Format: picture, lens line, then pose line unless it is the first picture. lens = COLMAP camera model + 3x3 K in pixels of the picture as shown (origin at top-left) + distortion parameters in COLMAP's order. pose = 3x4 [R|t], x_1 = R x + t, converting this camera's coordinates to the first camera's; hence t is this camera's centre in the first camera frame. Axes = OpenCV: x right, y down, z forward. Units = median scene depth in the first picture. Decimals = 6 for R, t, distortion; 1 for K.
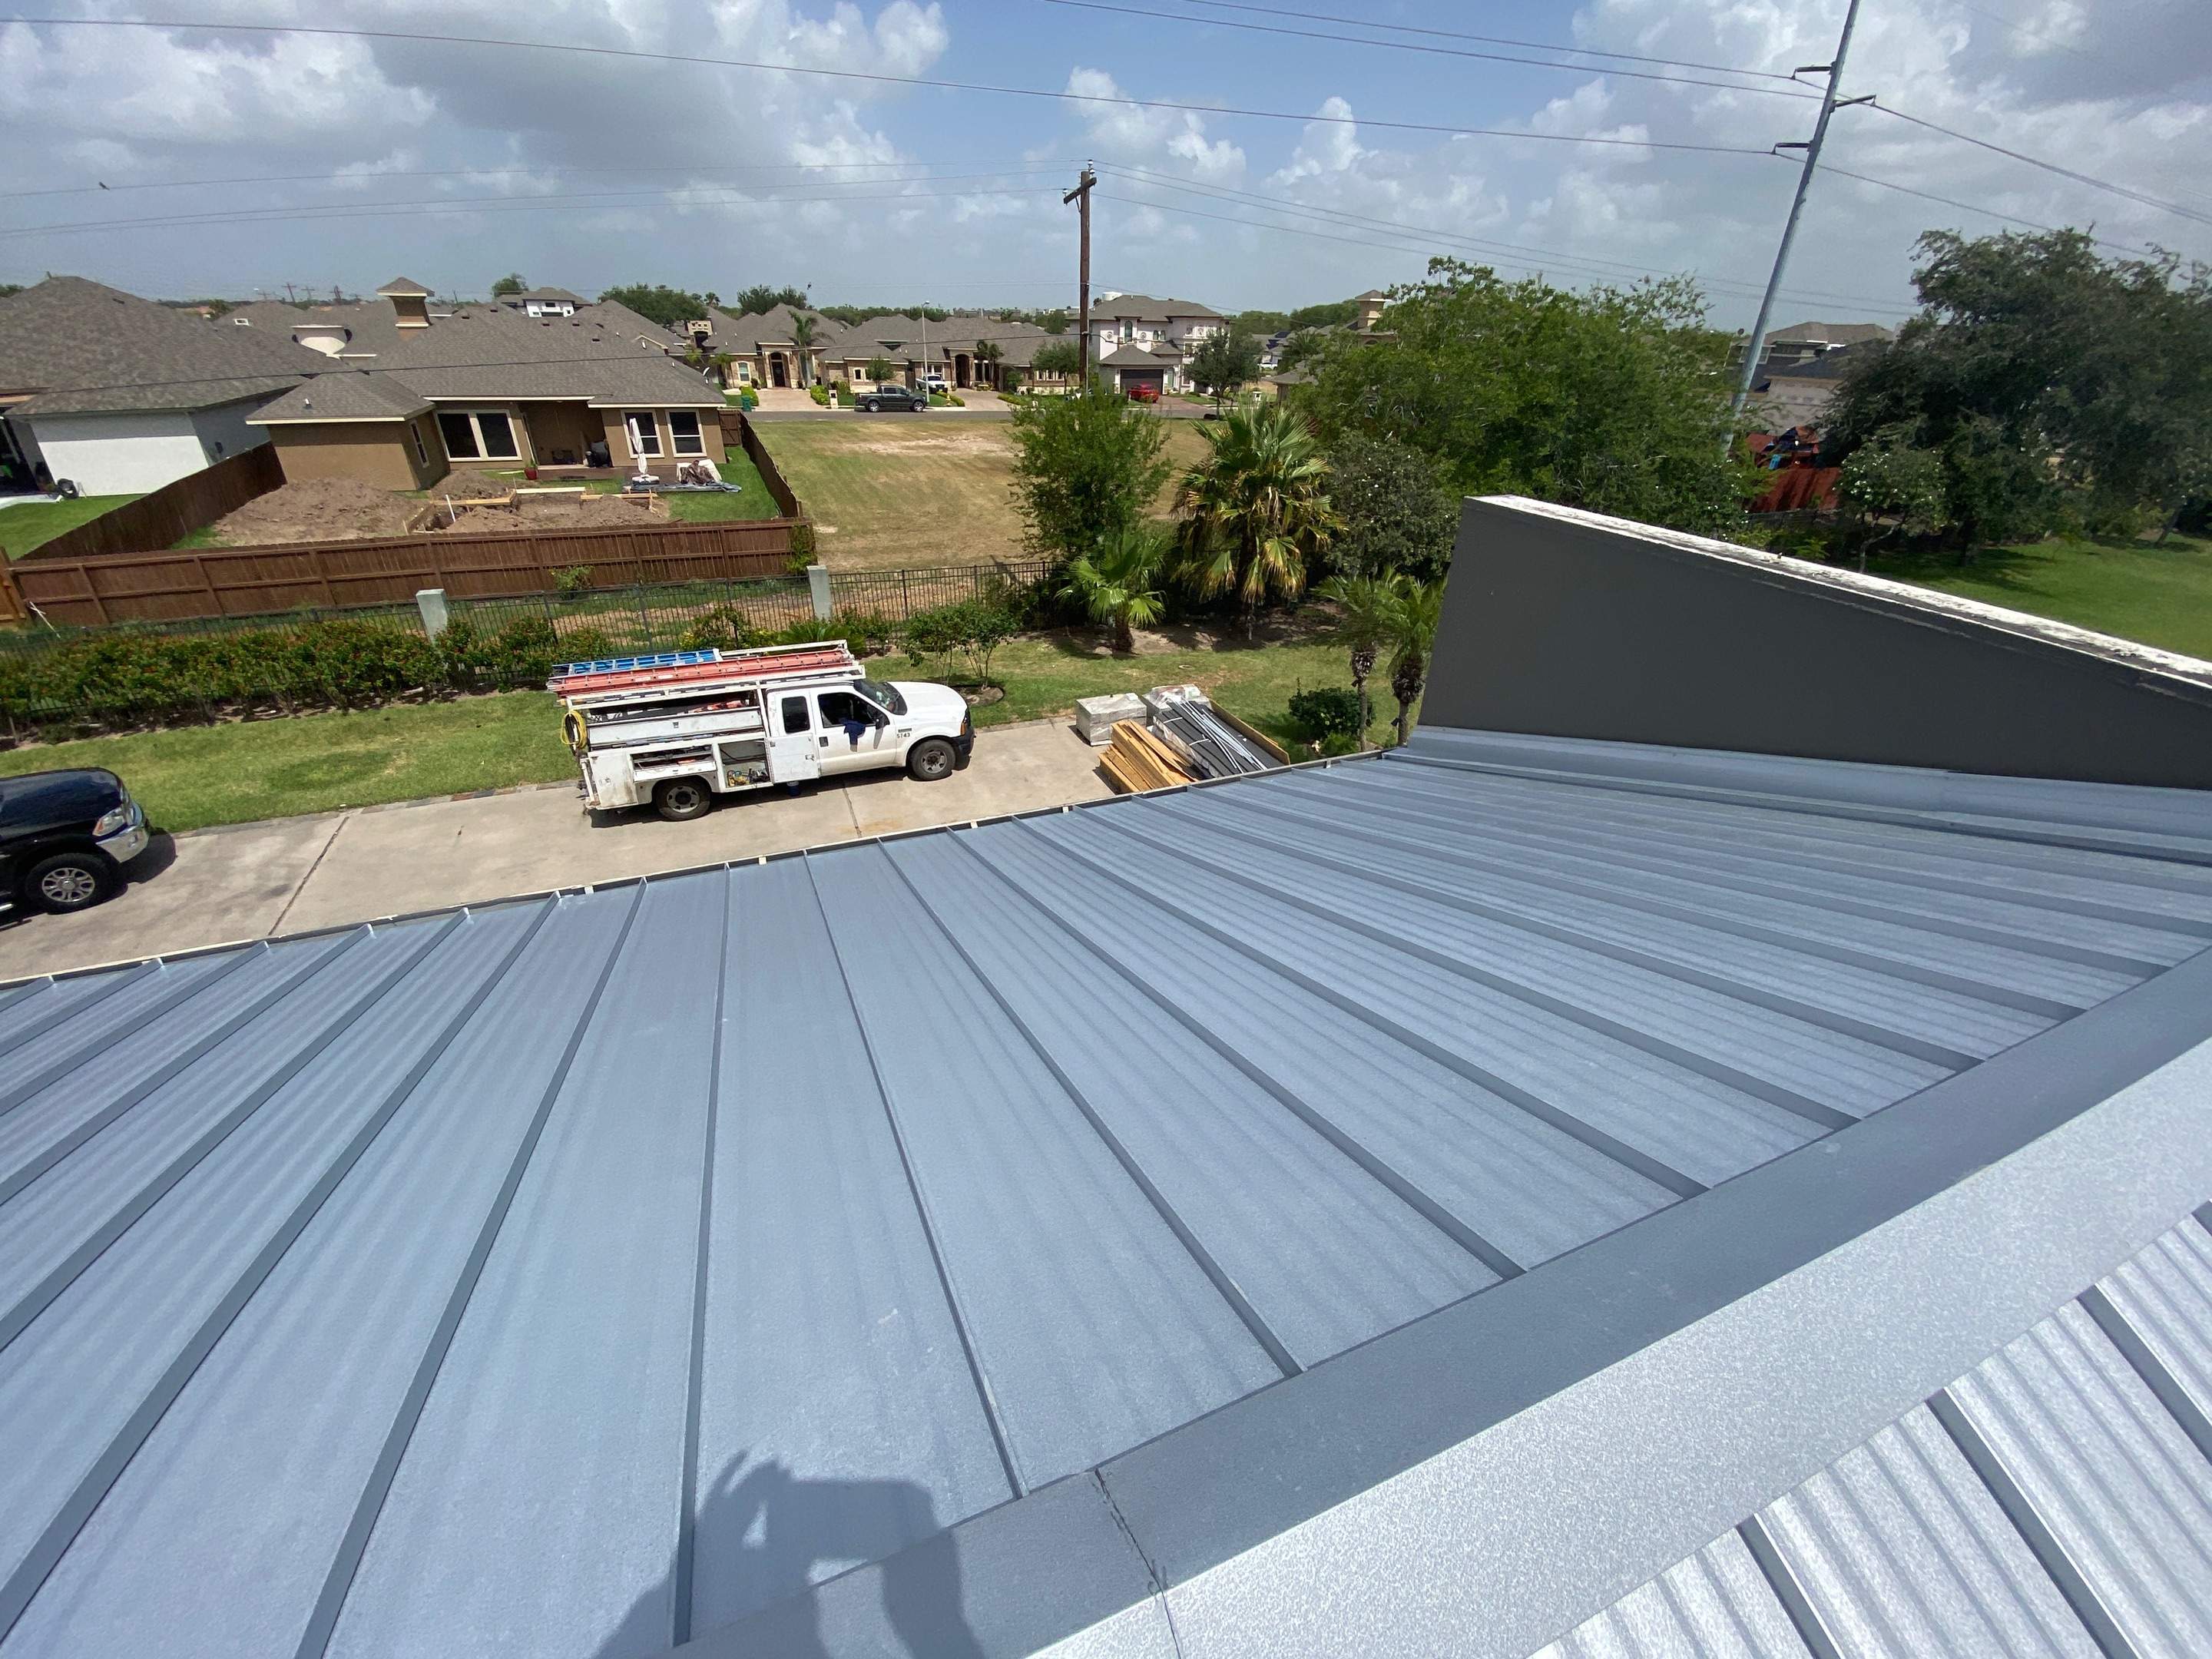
lens RADIAL K [[898.0, 0, 1097.2], [0, 898.0, 842.7], [0, 0, 1]] dist [0.018275, -0.018994]
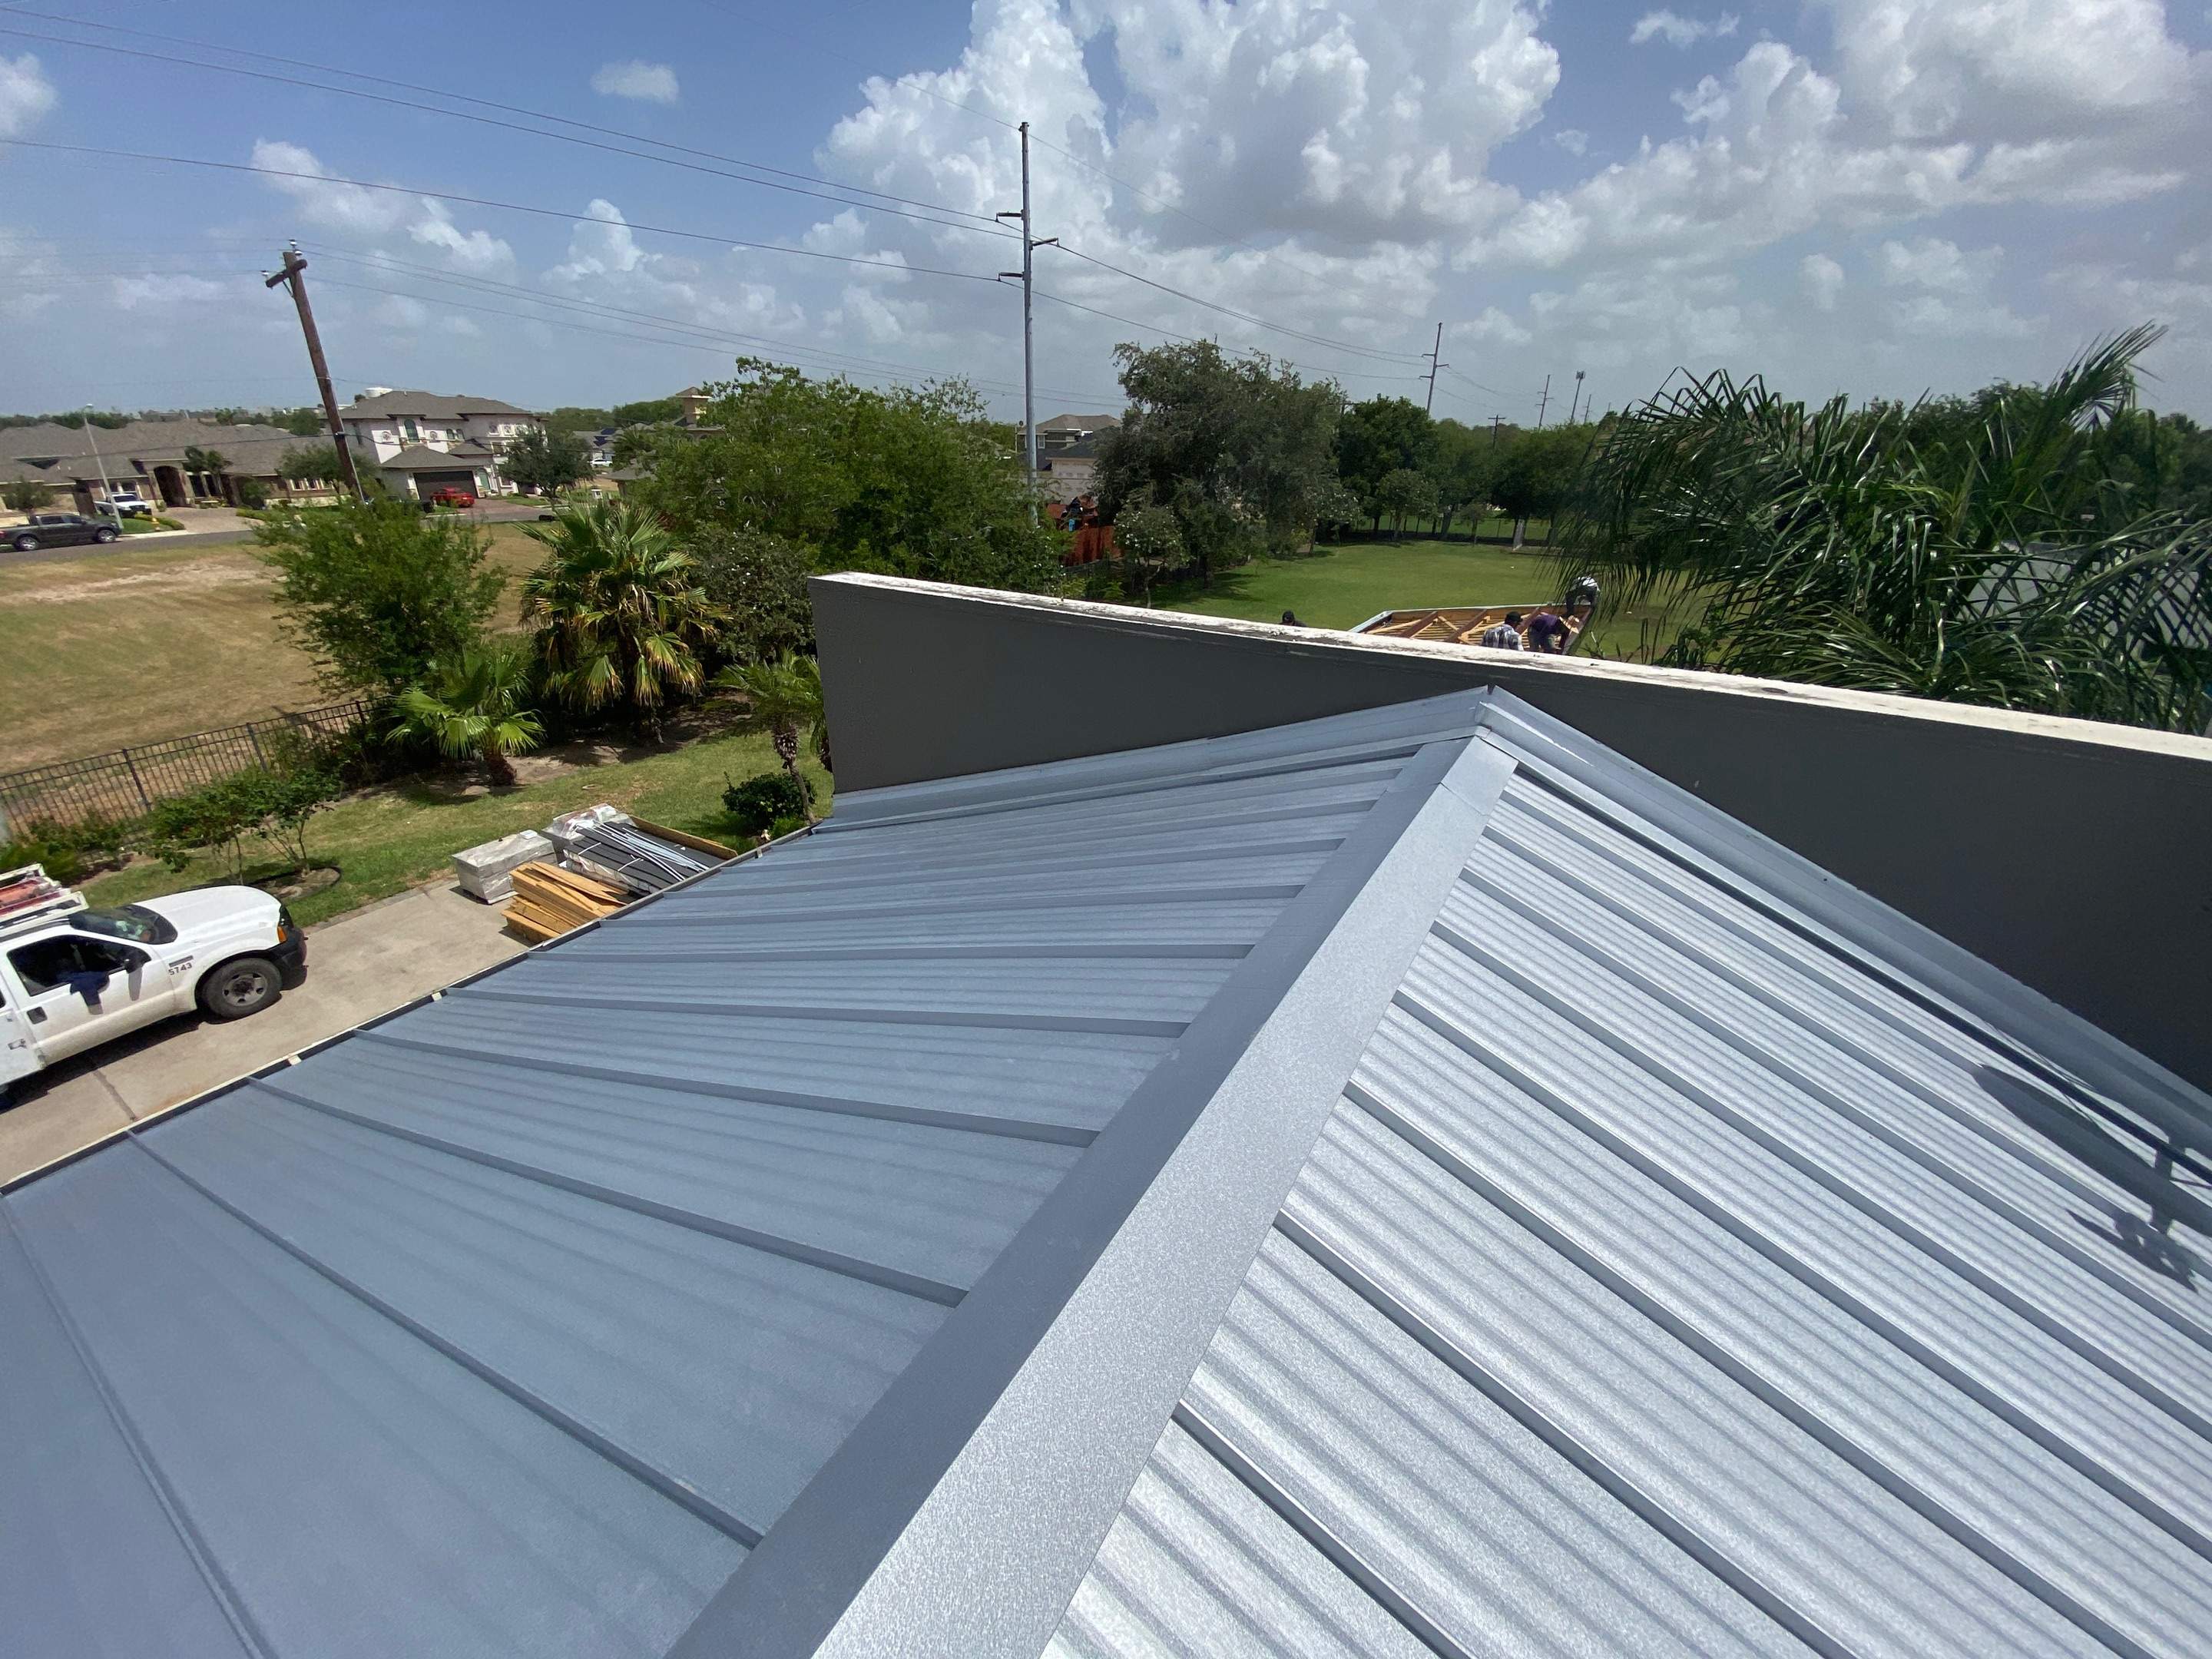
lens RADIAL K [[894.1, 0, 1110.2], [0, 894.1, 837.8], [0, 0, 1]] dist [0.023898, -0.022534]
pose [[0.800541, -0.257400, 0.541183, 0.014527], [0.303101, 0.952946, 0.004886, 0.002083], [-0.516976, 0.160122, 0.840891, -0.002292]]
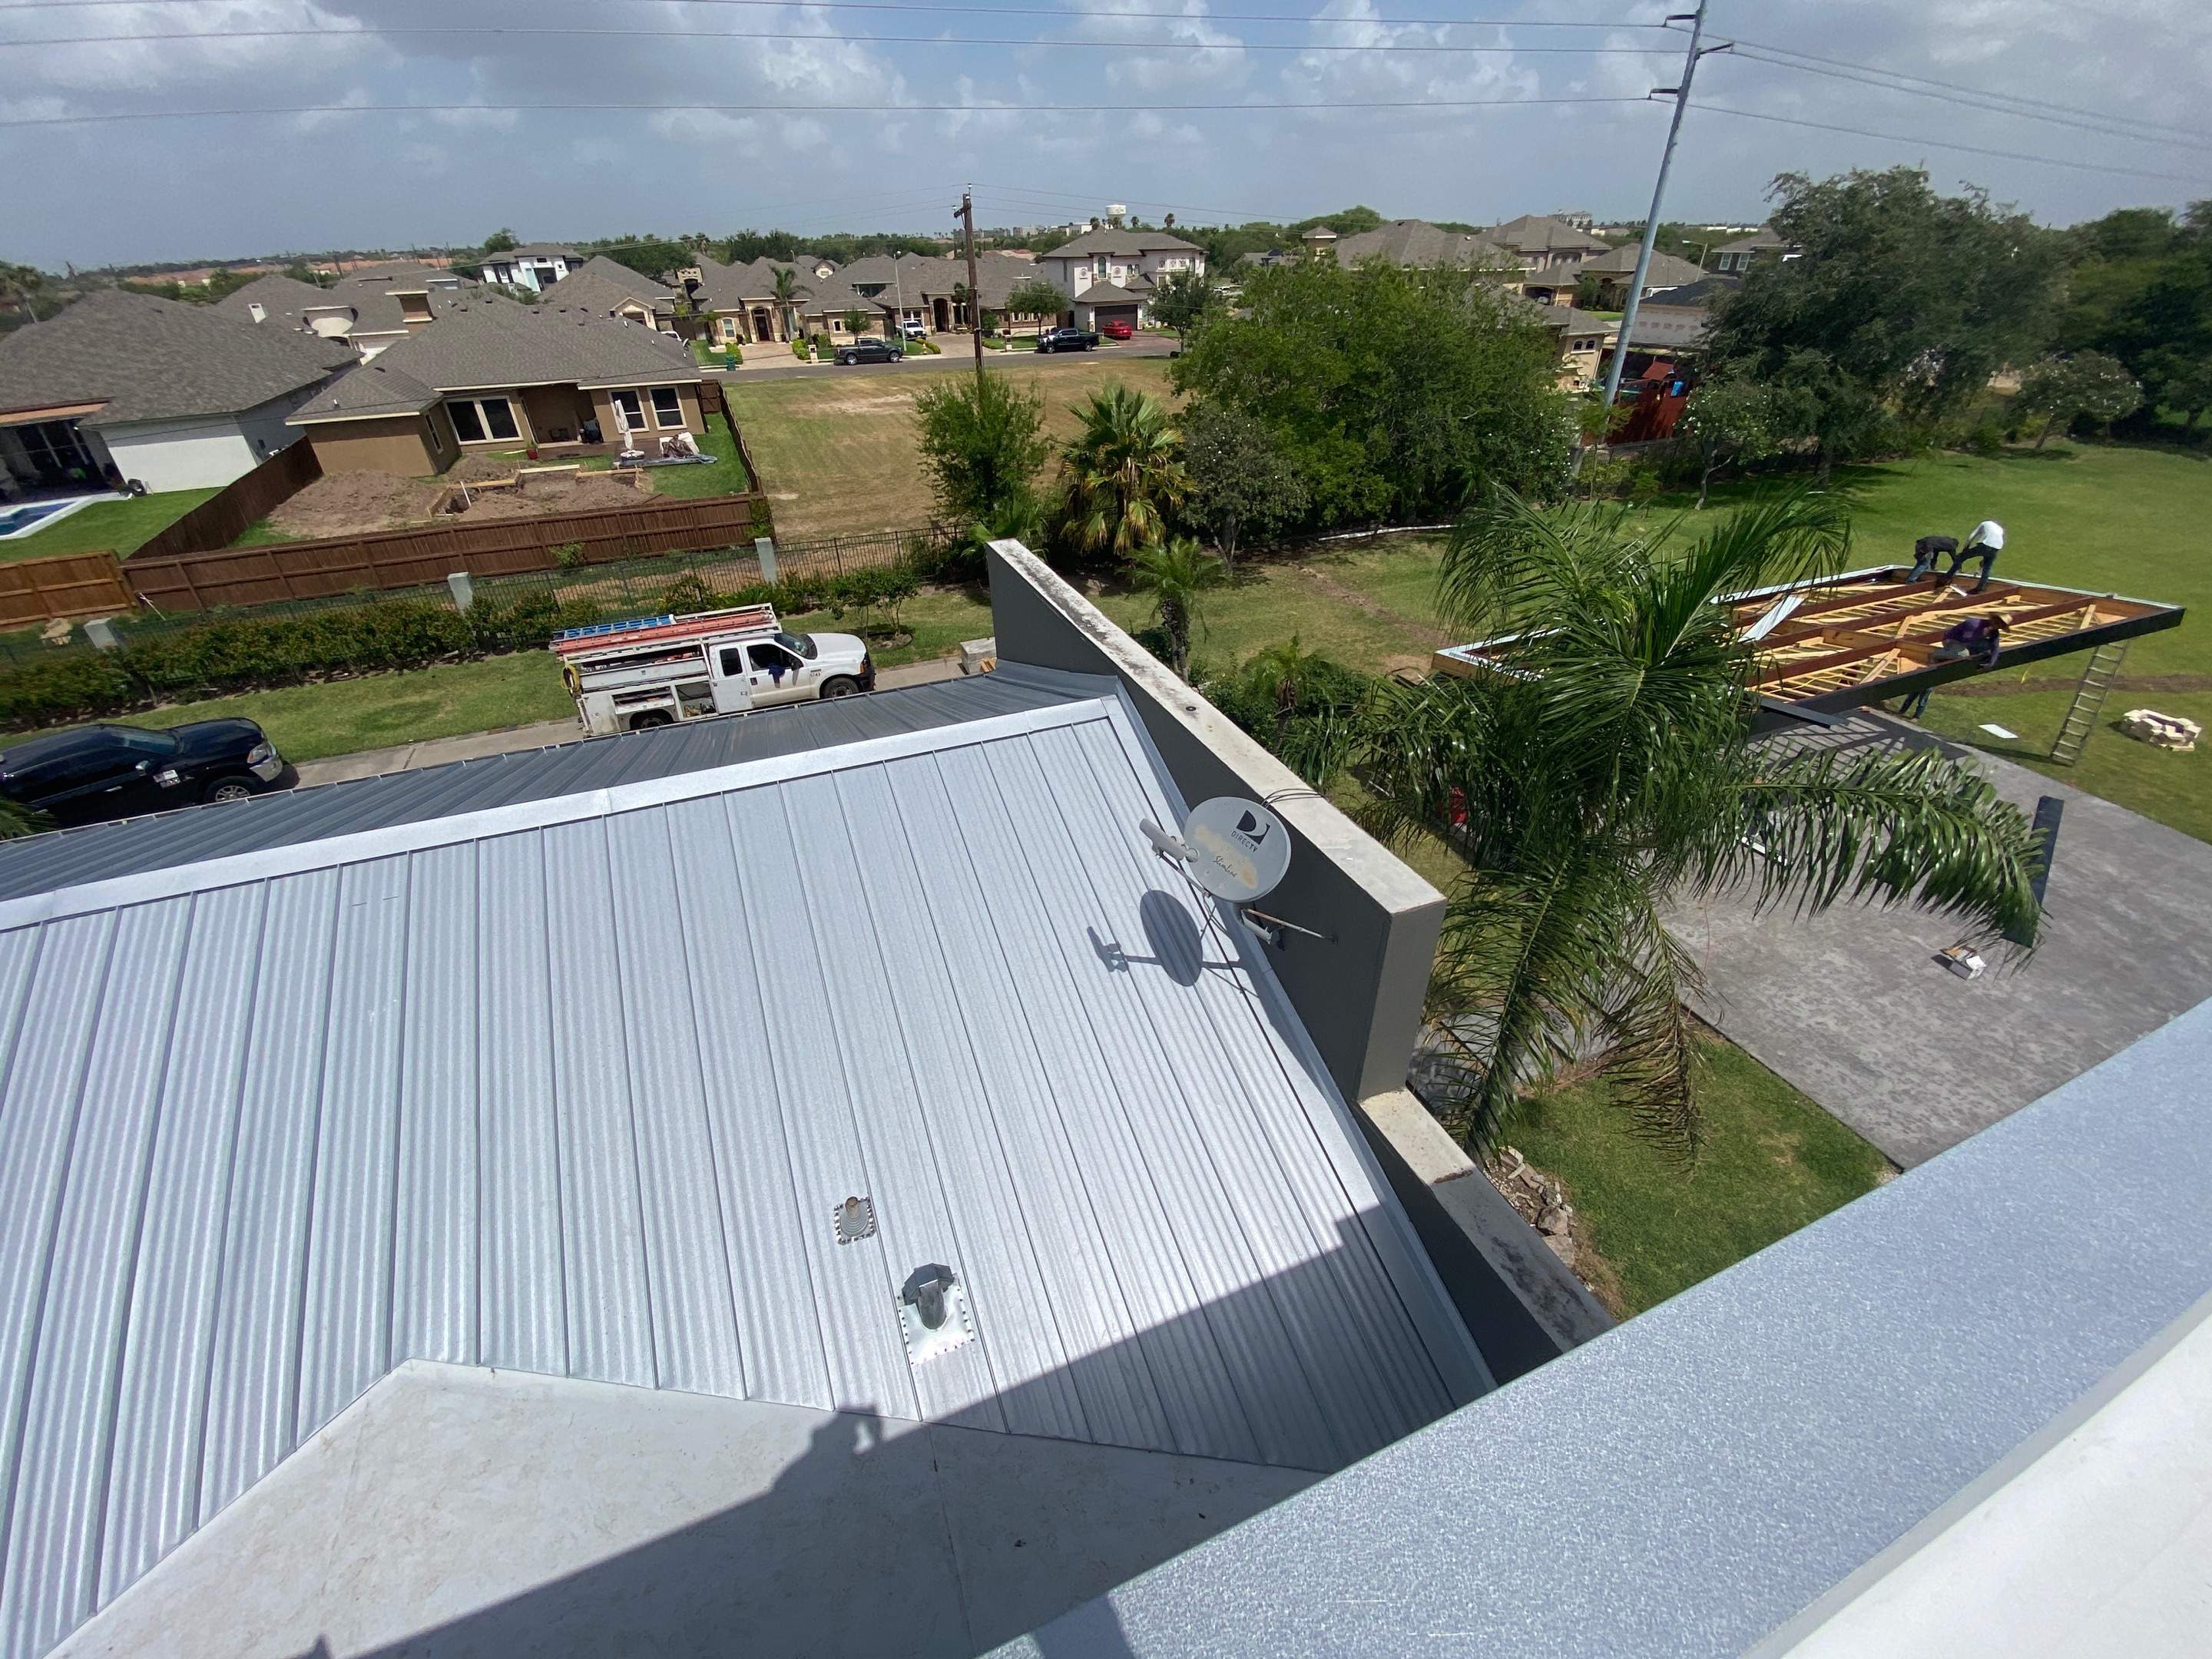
lens RADIAL K [[898.0, 0, 1097.2], [0, 898.0, 842.7], [0, 0, 1]] dist [0.018275, -0.018994]
pose [[0.999130, -0.030334, -0.028608, 0.158911], [0.032235, 0.997130, 0.068505, 0.034882], [0.026448, -0.069367, 0.997241, -0.231094]]
